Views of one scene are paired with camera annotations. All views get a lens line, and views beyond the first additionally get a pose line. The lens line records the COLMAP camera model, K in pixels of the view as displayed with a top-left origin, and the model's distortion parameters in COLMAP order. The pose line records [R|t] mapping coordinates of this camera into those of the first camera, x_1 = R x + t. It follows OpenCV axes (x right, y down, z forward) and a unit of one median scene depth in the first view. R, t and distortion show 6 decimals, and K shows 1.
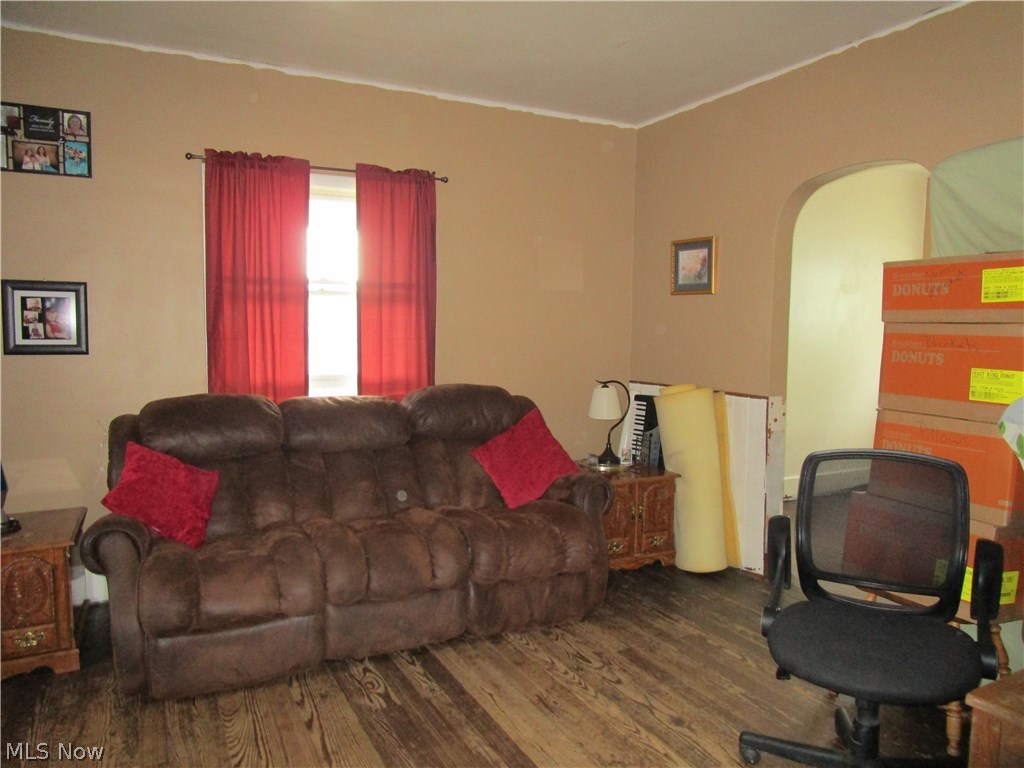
lens RADIAL K [[746.9, 0, 516.7], [0, 746.9, 386.2], [0, 0, 1]] dist [-0.006326, -0.007253]
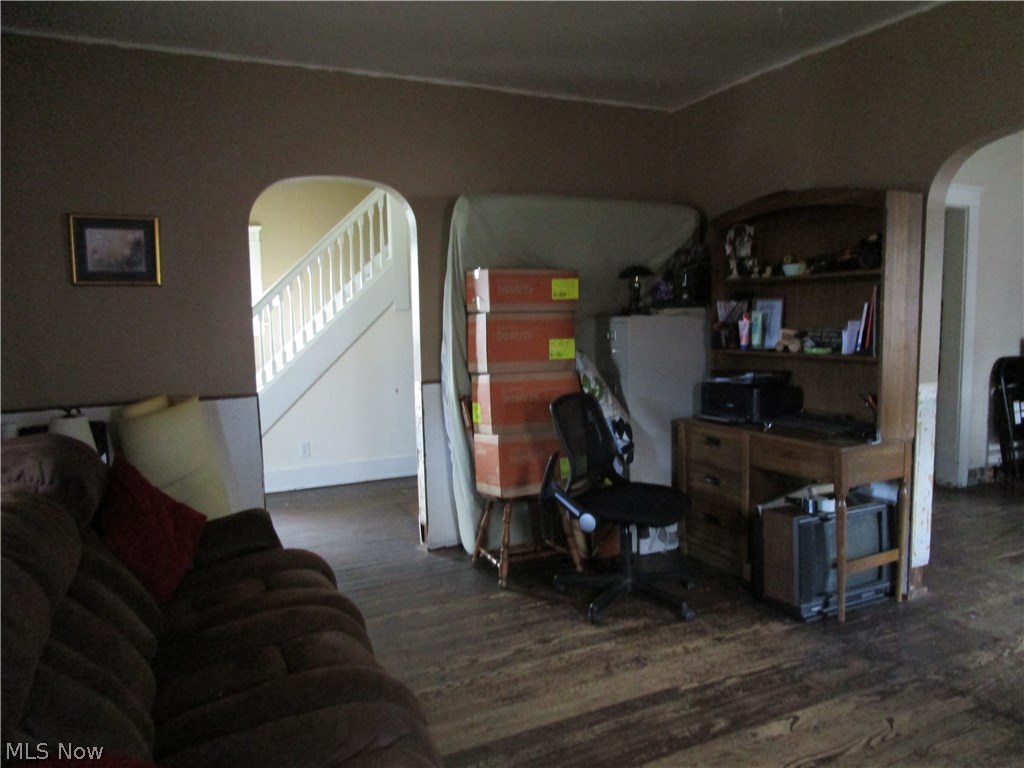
lens RADIAL K [[746.9, 0, 516.7], [0, 746.9, 386.2], [0, 0, 1]] dist [-0.006326, -0.007253]
pose [[0.028361, -0.118519, 0.992547, -0.909117], [0.101649, 0.988141, 0.115088, -0.105822], [-0.994416, 0.097628, 0.040072, 0.908302]]
